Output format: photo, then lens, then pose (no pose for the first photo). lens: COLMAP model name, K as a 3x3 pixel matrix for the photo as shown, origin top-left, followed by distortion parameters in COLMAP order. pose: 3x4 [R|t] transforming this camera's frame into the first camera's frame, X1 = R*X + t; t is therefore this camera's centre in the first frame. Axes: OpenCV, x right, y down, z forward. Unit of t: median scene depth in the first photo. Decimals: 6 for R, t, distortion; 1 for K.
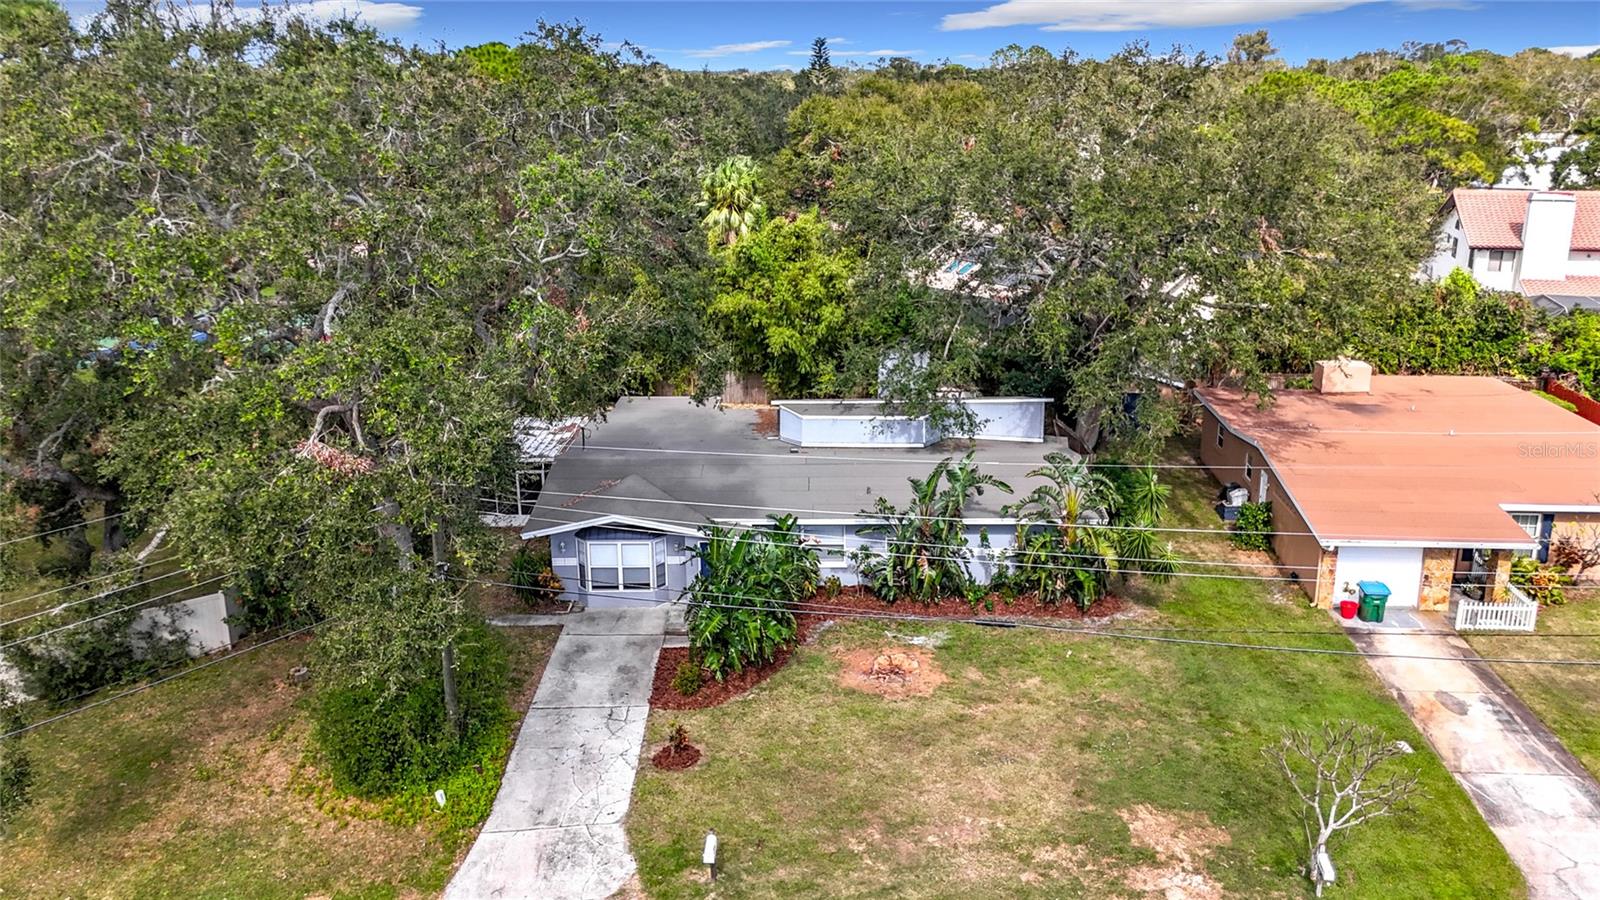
lens RADIAL K [[1185.9, 0, 800.0], [0, 1185.9, 450.0], [0, 0, 1]] dist [0.055147, -0.051492]
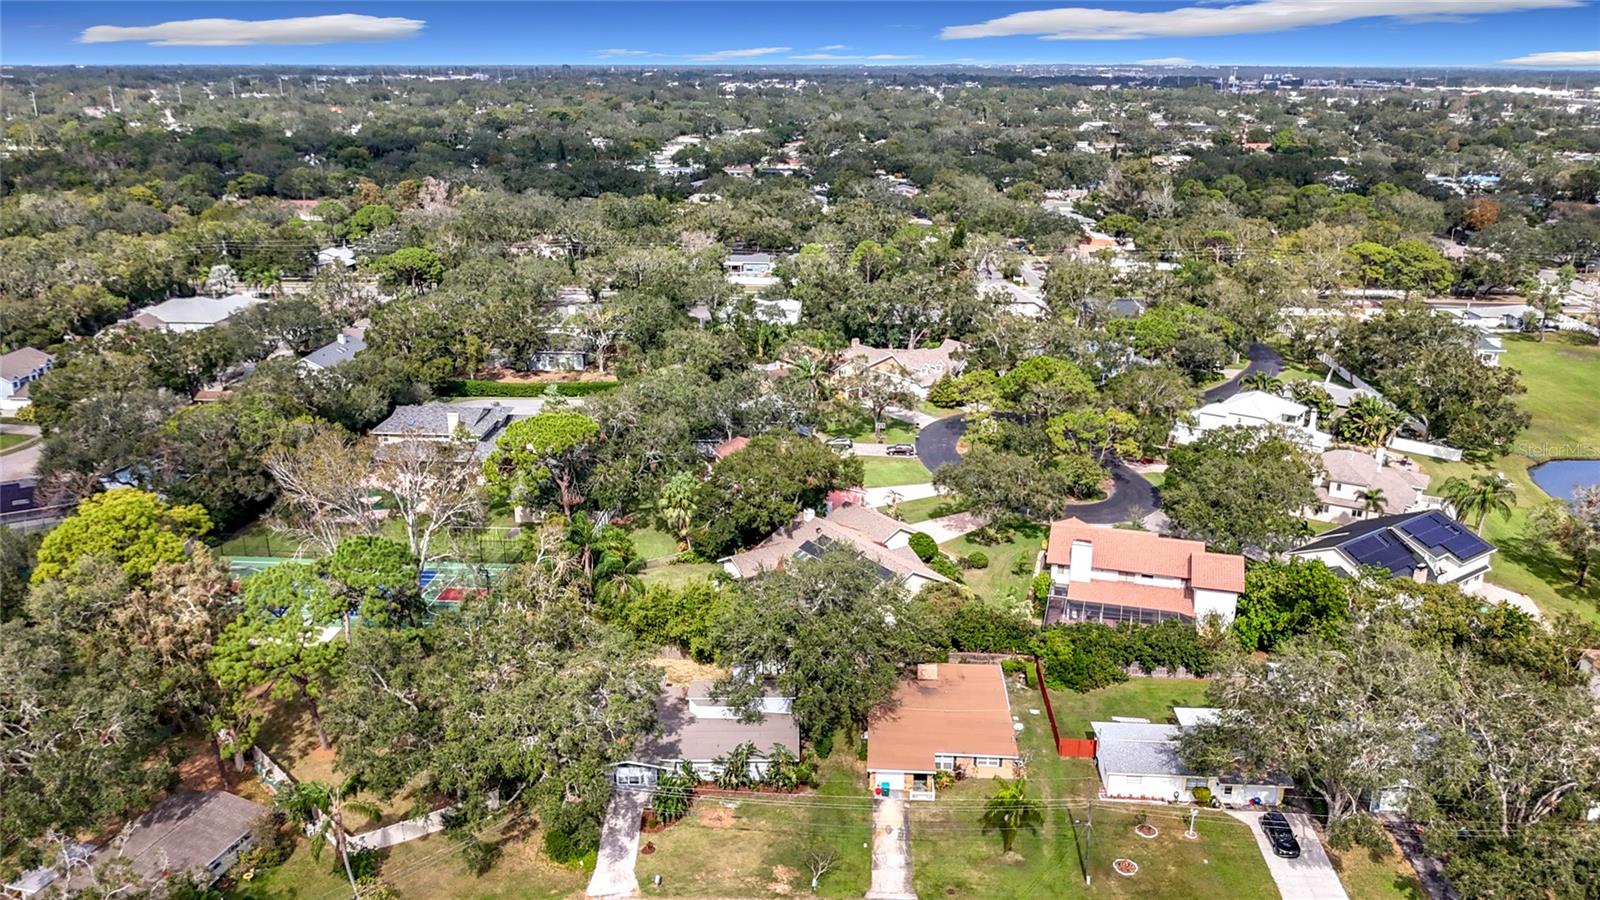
lens RADIAL K [[1185.9, 0, 800.0], [0, 1185.9, 450.0], [0, 0, 1]] dist [0.055147, -0.051492]
pose [[0.999703, 0.007693, 0.023145, 0.254551], [-0.007828, 0.999953, 0.005721, -0.960054], [-0.023100, -0.005900, 0.999716, -2.548886]]
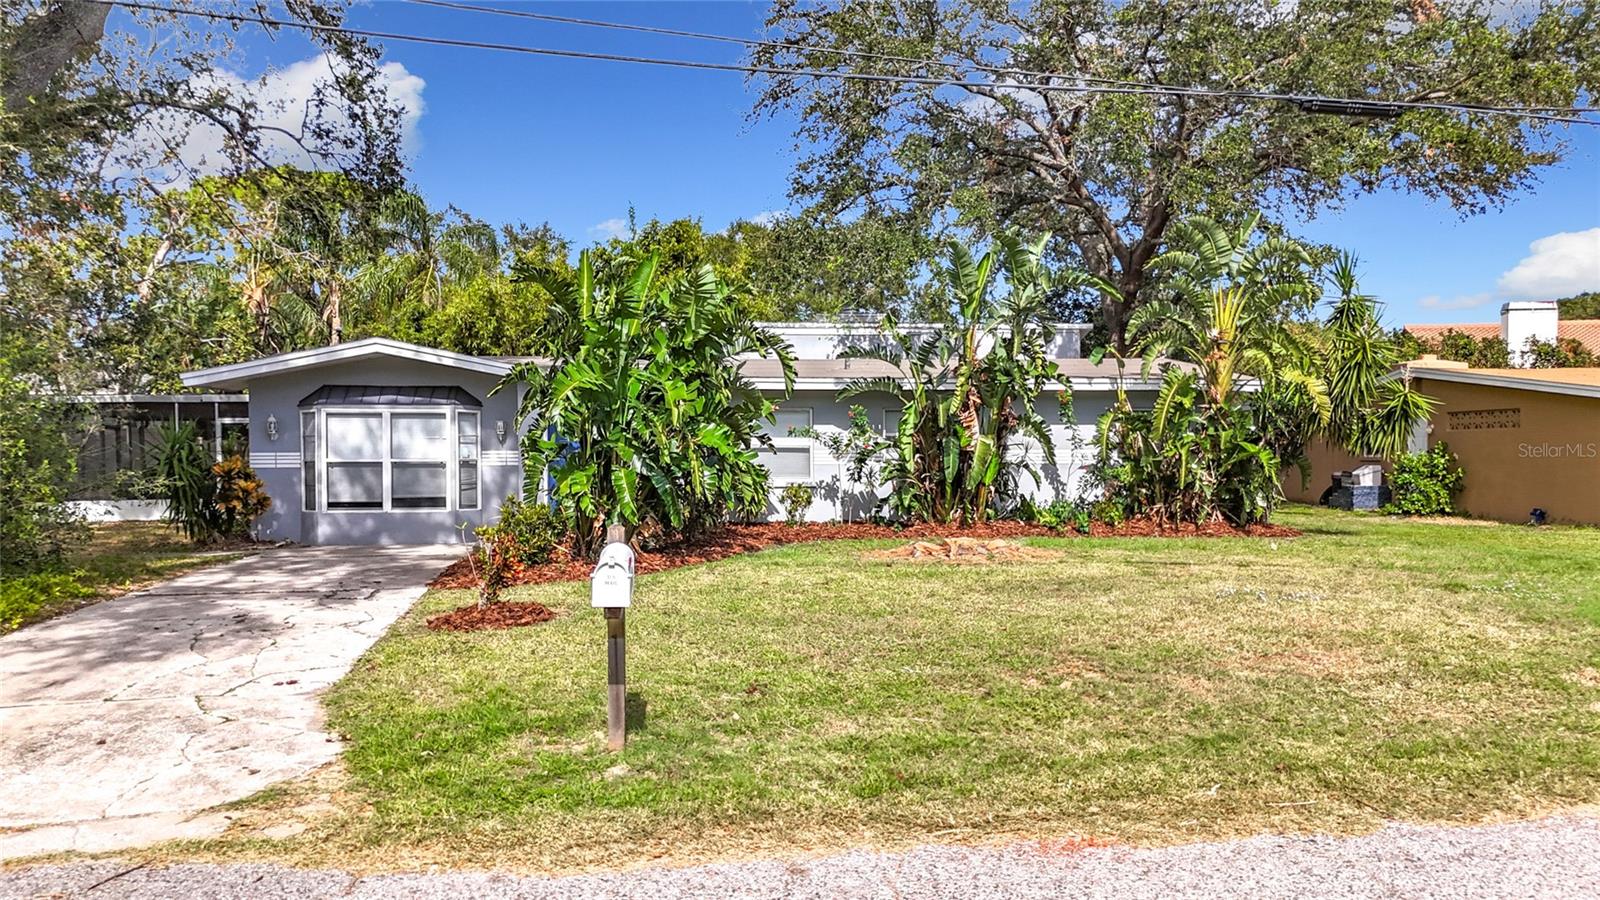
lens RADIAL K [[1185.9, 0, 800.0], [0, 1185.9, 450.0], [0, 0, 1]] dist [0.055147, -0.051492]
pose [[0.989098, 0.010976, 0.146850, -0.066336], [0.036286, 0.948304, -0.315282, 0.354547], [-0.142719, 0.317174, 0.937567, 0.647749]]
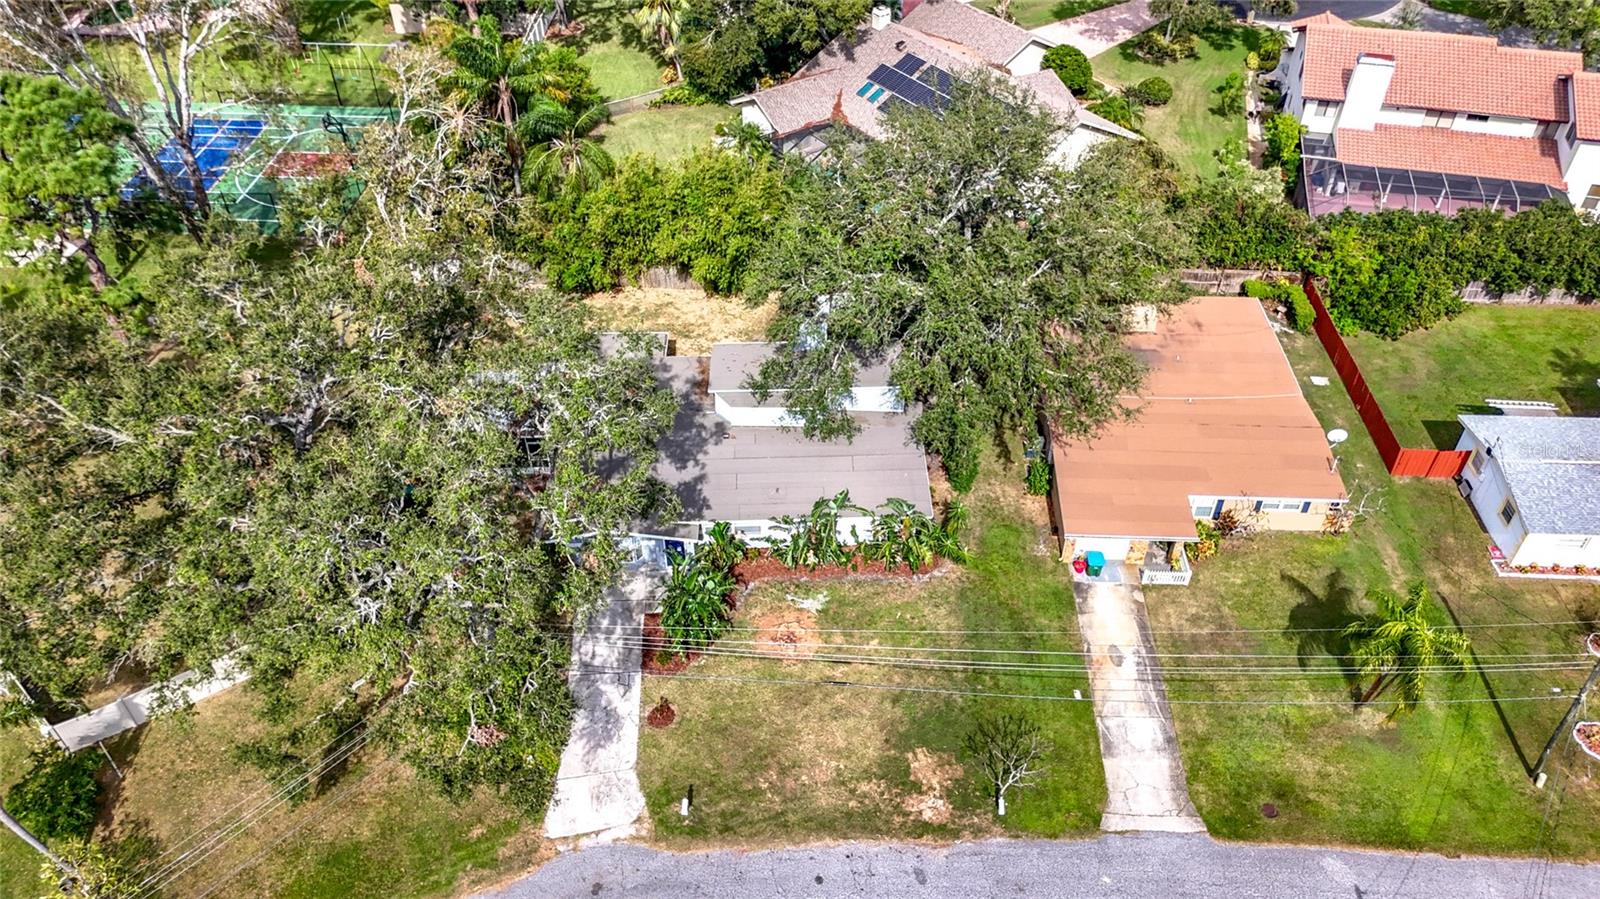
lens RADIAL K [[1169.6, 0, 800.0], [0, 1169.6, 449.5], [0, 0, 1]] dist [0.097865, -0.111432]
pose [[0.998844, -0.021778, 0.042844, 0.035457], [0.002783, 0.916158, 0.400807, -0.841513], [-0.047980, -0.400224, 0.915160, -0.451606]]
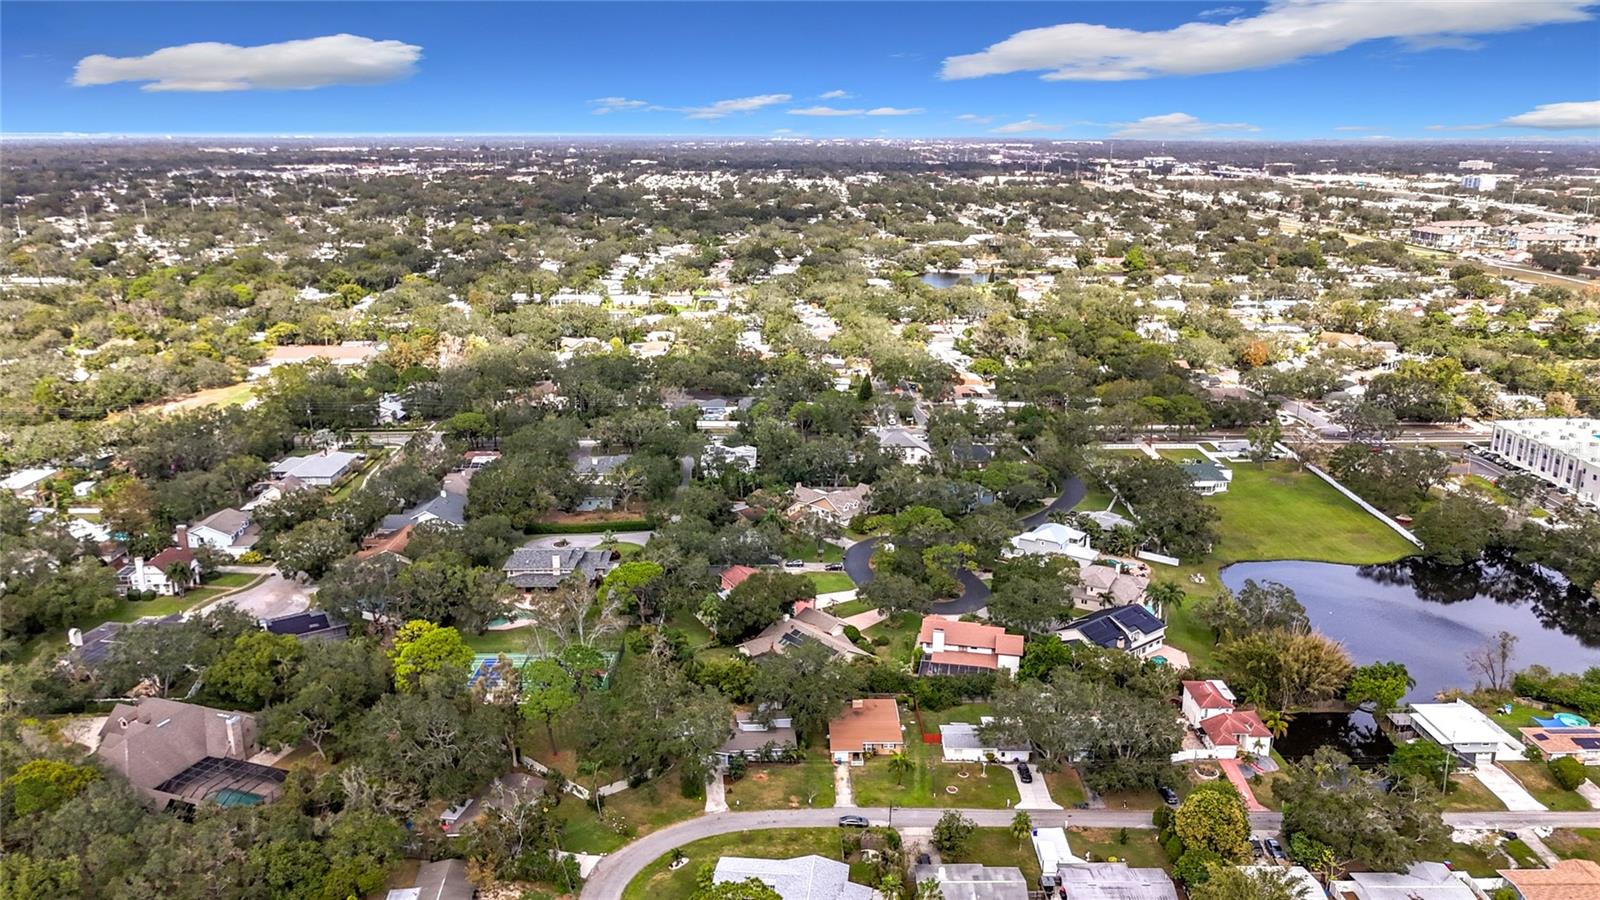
lens RADIAL K [[1169.6, 0, 800.0], [0, 1169.6, 450.0], [0, 0, 1]] dist [0.097865, -0.111432]
pose [[0.995273, -0.012171, 0.096353, -0.366005], [0.016254, 0.998998, -0.041707, -1.590964], [-0.095749, 0.043076, 0.994473, -6.583617]]
